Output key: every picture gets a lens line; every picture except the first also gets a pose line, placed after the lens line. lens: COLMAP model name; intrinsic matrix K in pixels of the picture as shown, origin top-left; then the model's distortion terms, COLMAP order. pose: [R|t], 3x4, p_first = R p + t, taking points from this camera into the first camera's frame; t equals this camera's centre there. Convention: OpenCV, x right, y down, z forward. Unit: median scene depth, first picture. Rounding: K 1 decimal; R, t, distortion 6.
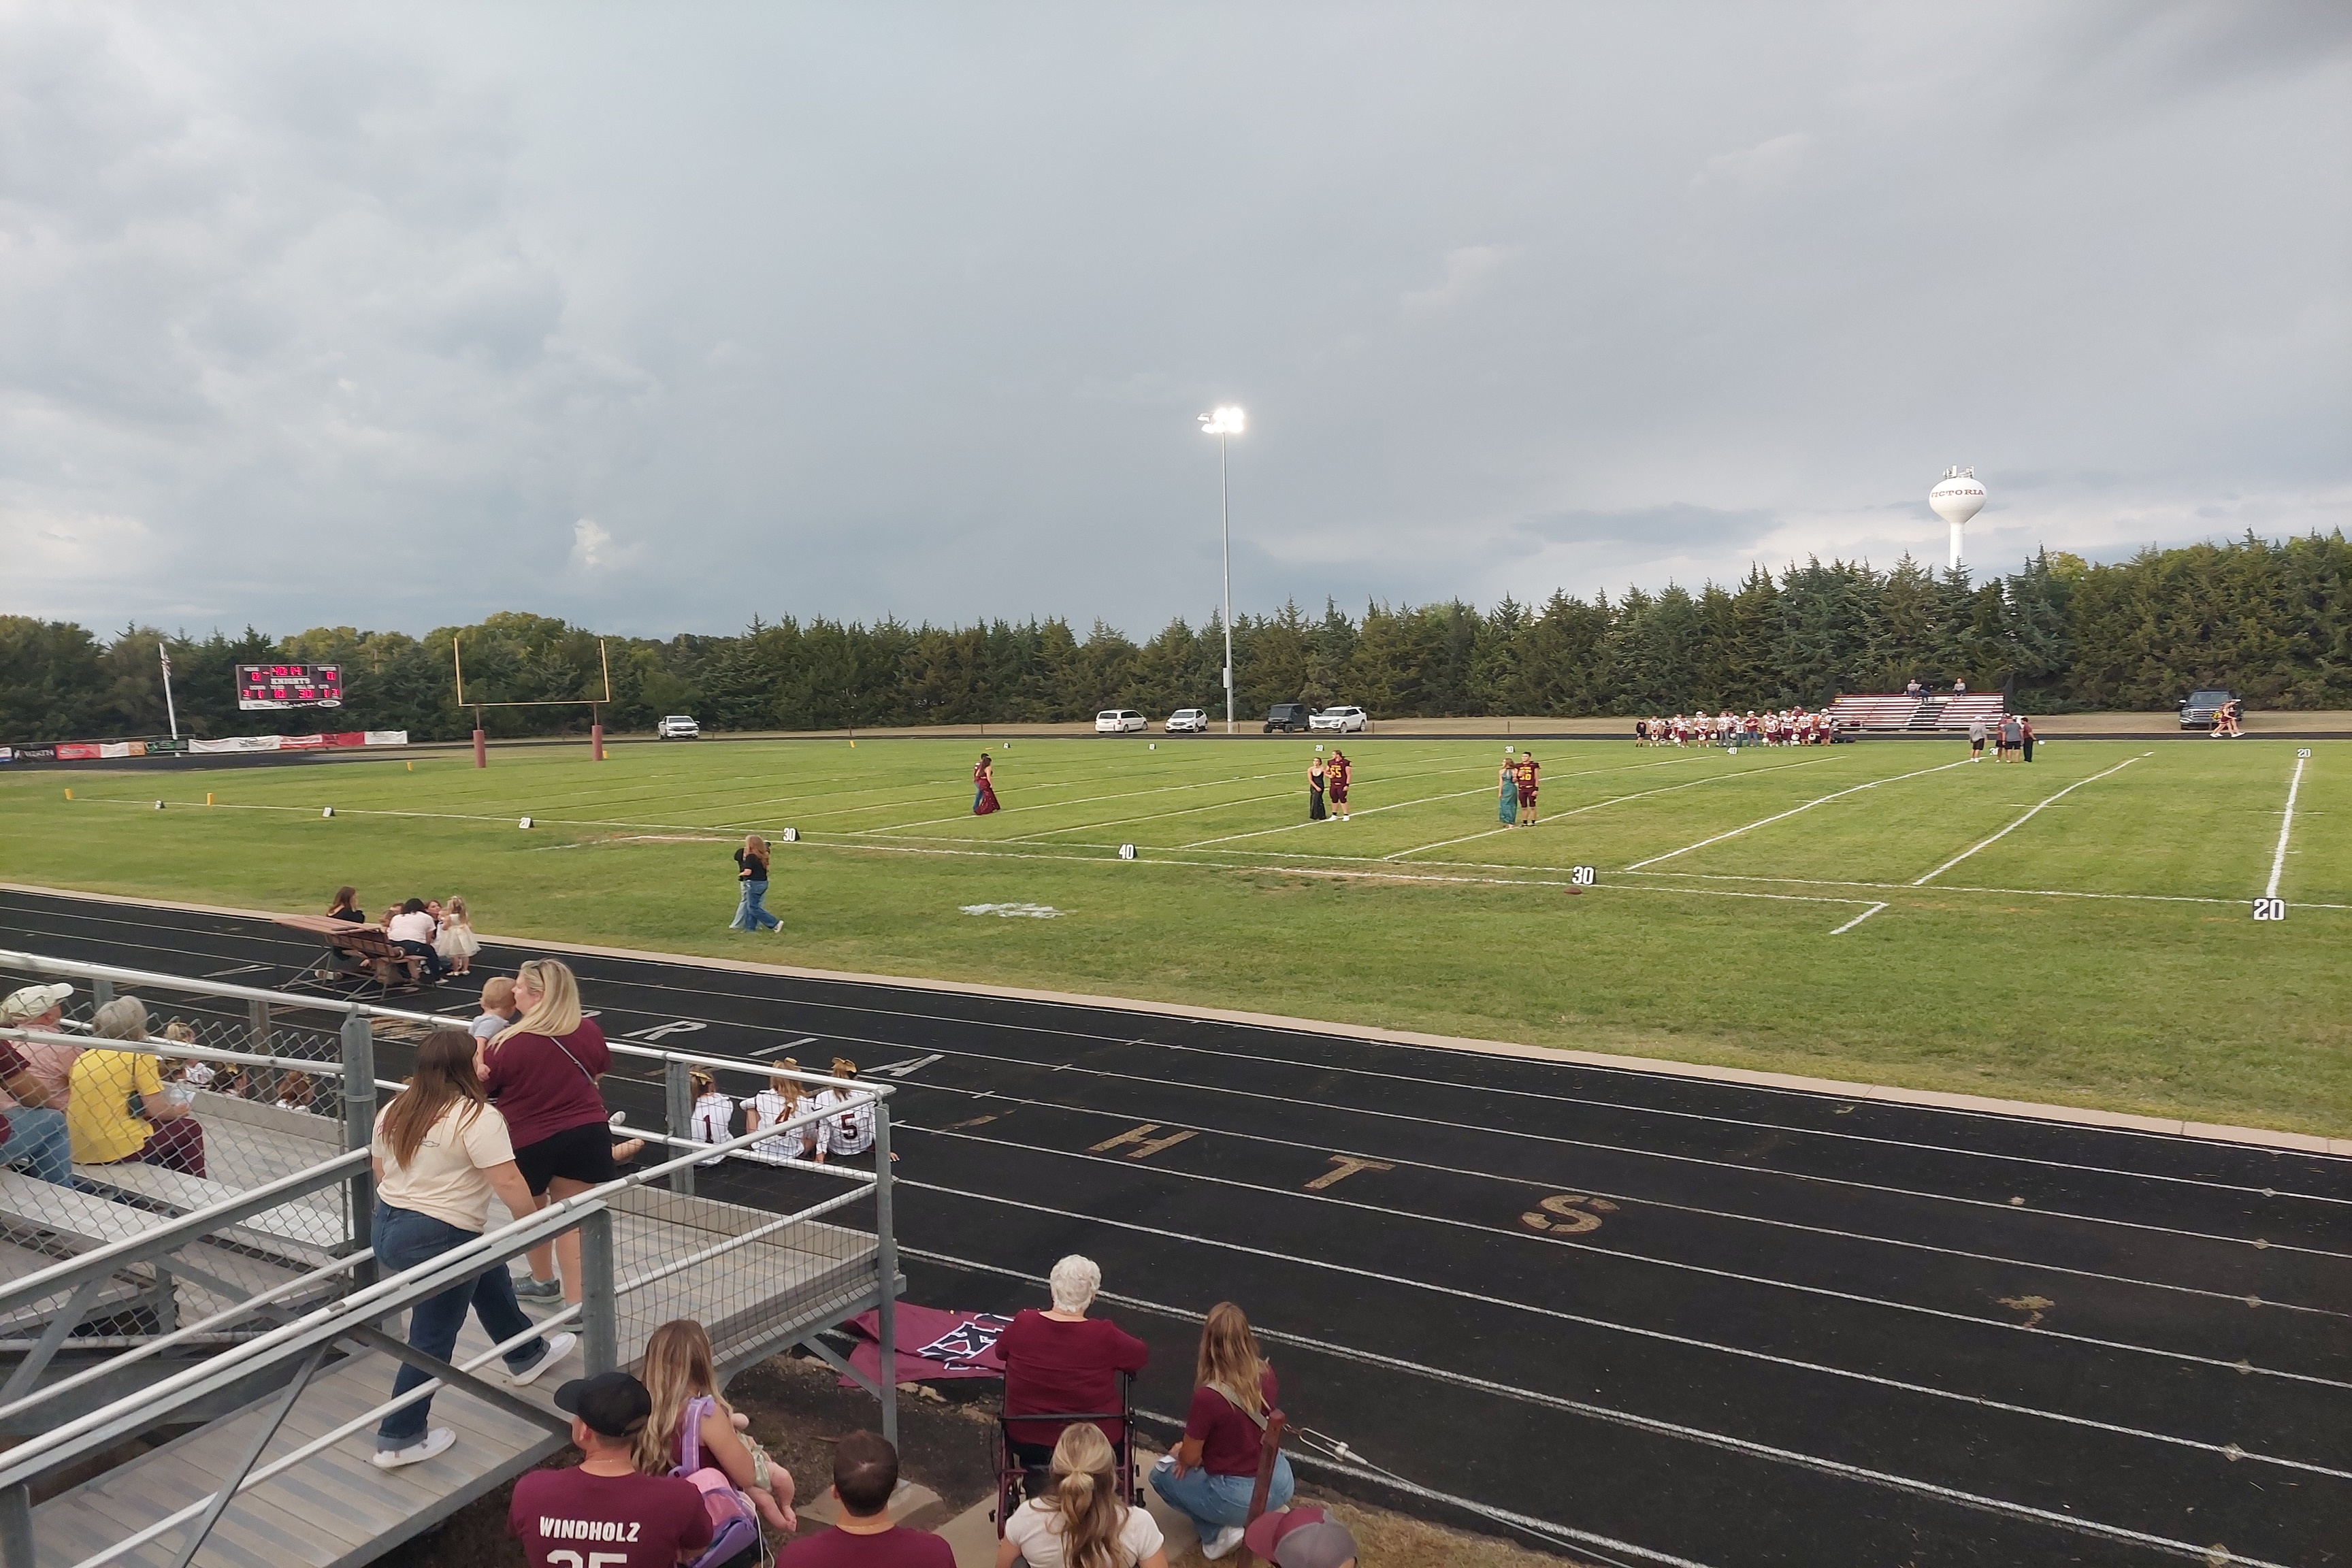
lens RADIAL K [[1666.5, 0, 1175.5], [0, 1666.5, 784.1], [0, 0, 1]] dist [0.058269, -0.071582]
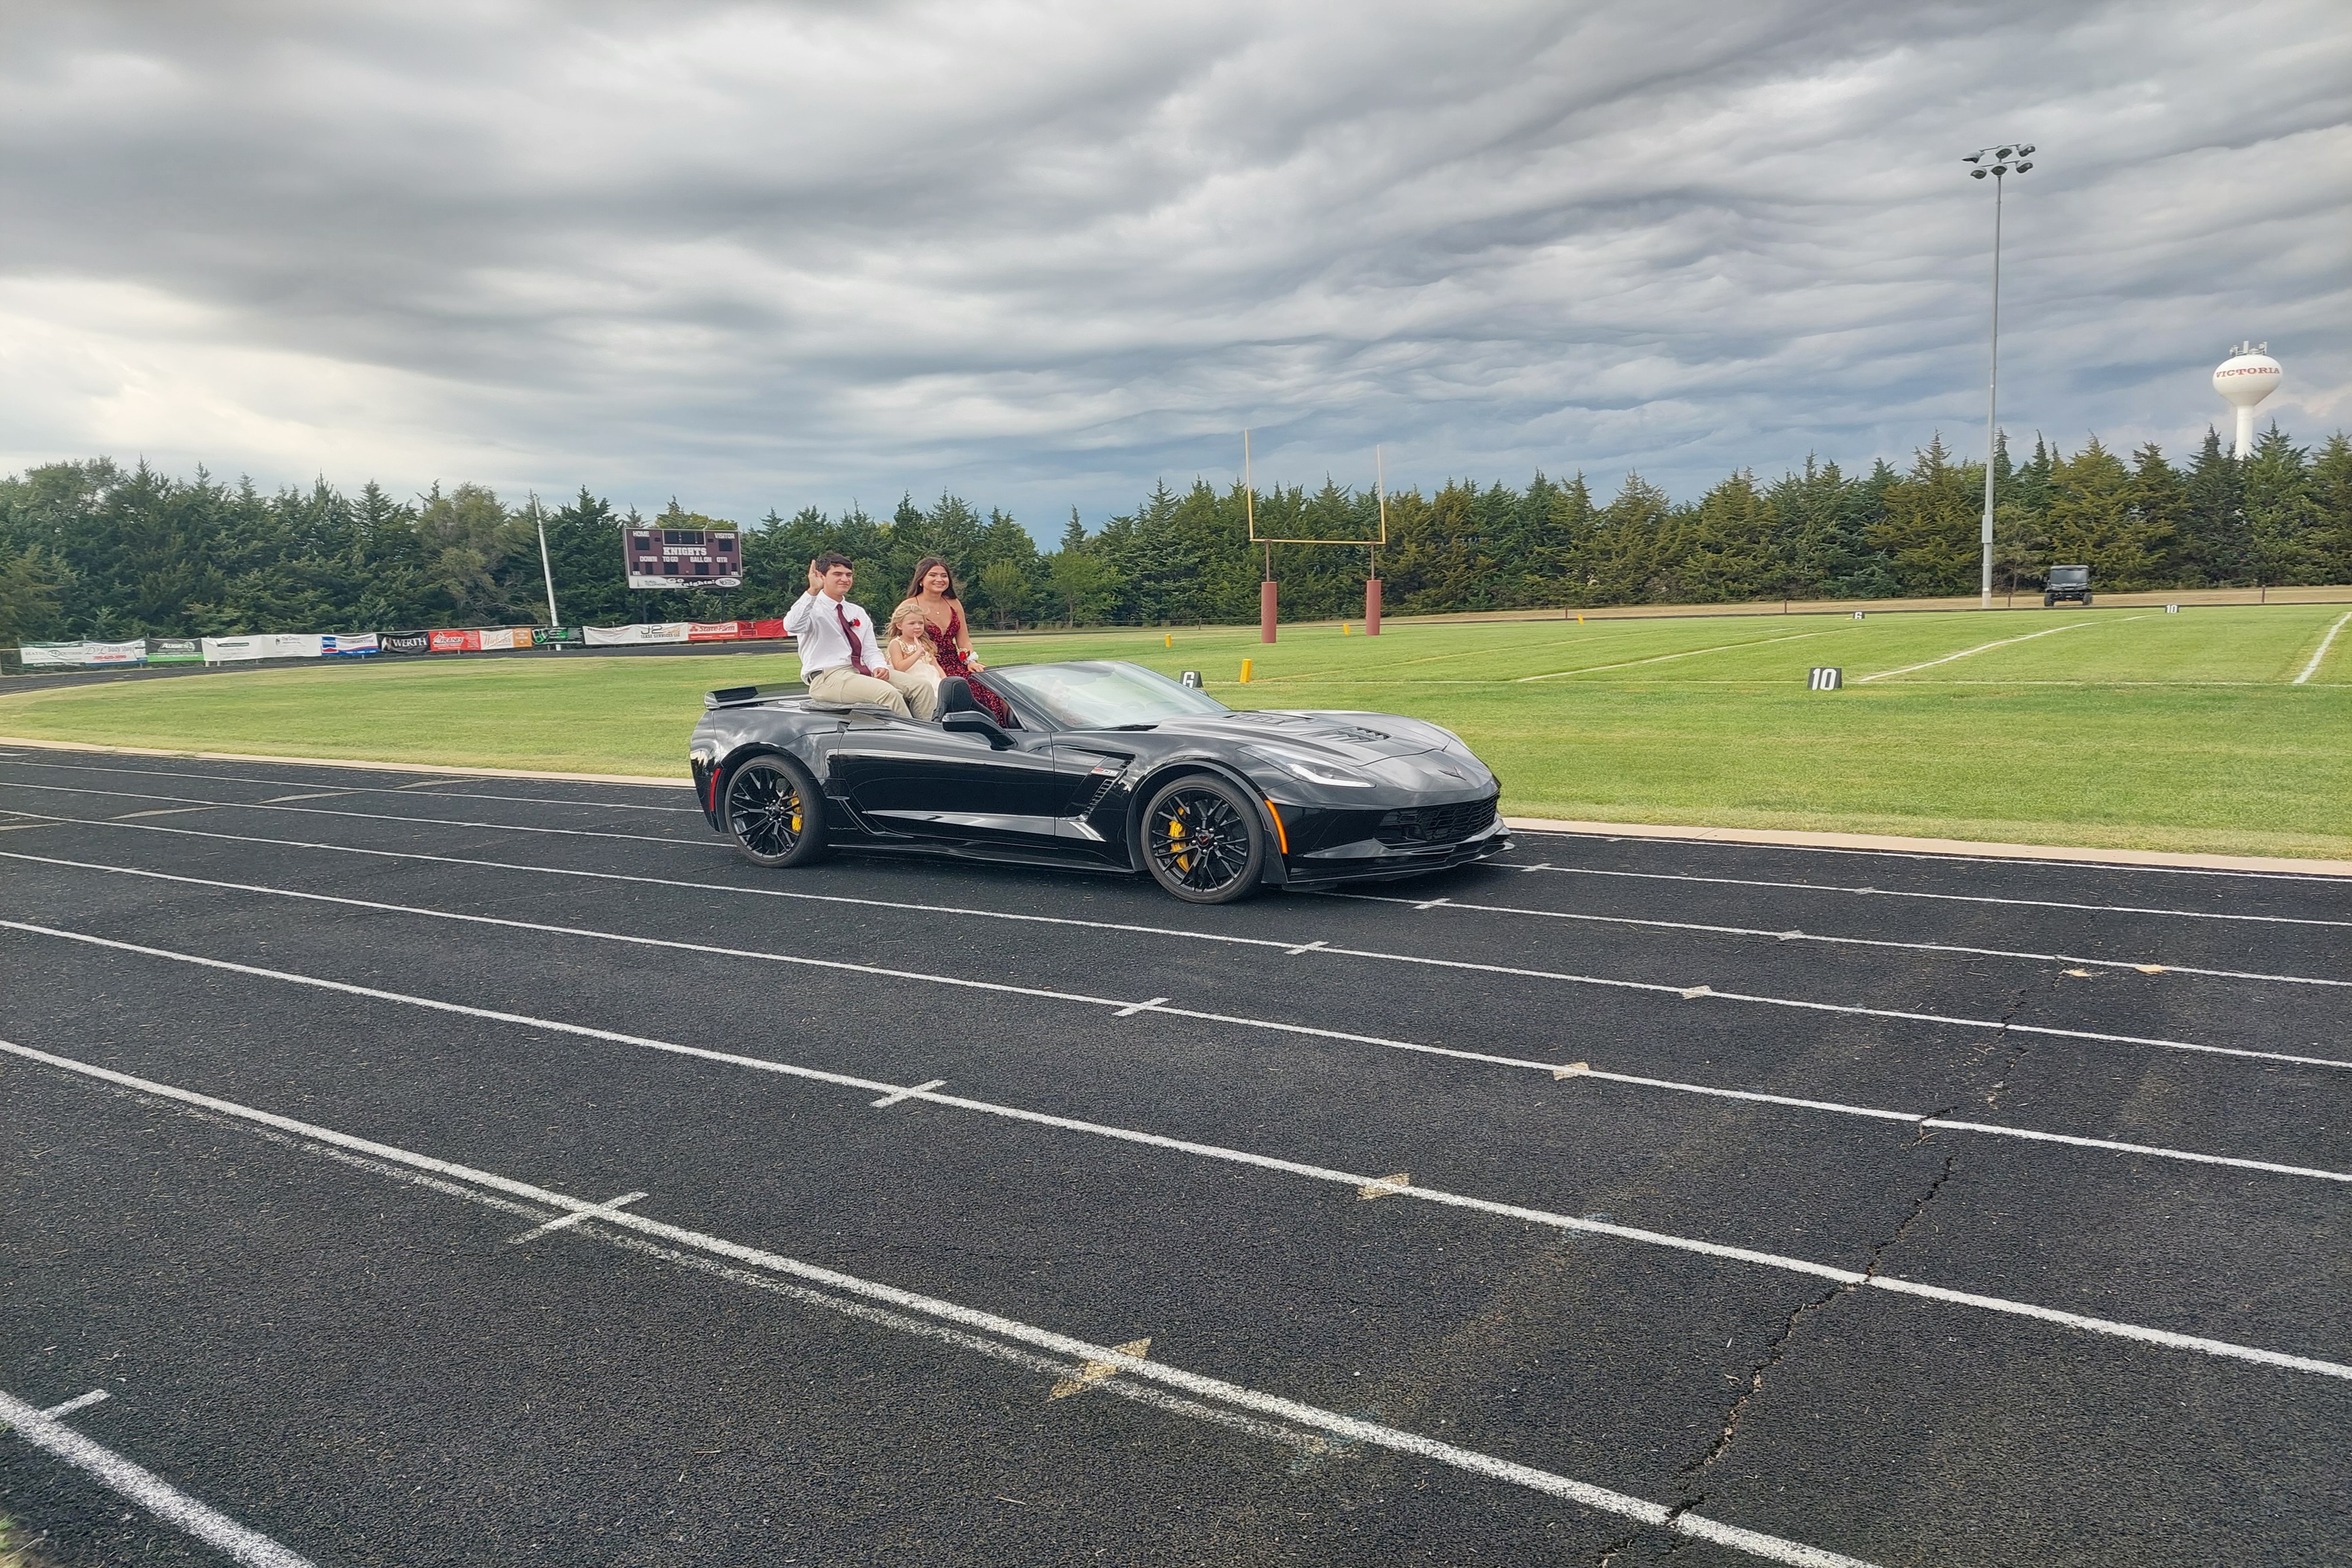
lens RADIAL K [[1666.5, 0, 1206.7], [0, 1666.5, 806.0], [0, 0, 1]] dist [0.058269, -0.071582]
pose [[0.999926, -0.009161, 0.007962, -0.304321], [0.008691, 0.998329, 0.057133, 0.011871], [-0.008472, -0.057060, 0.998335, 0.246394]]
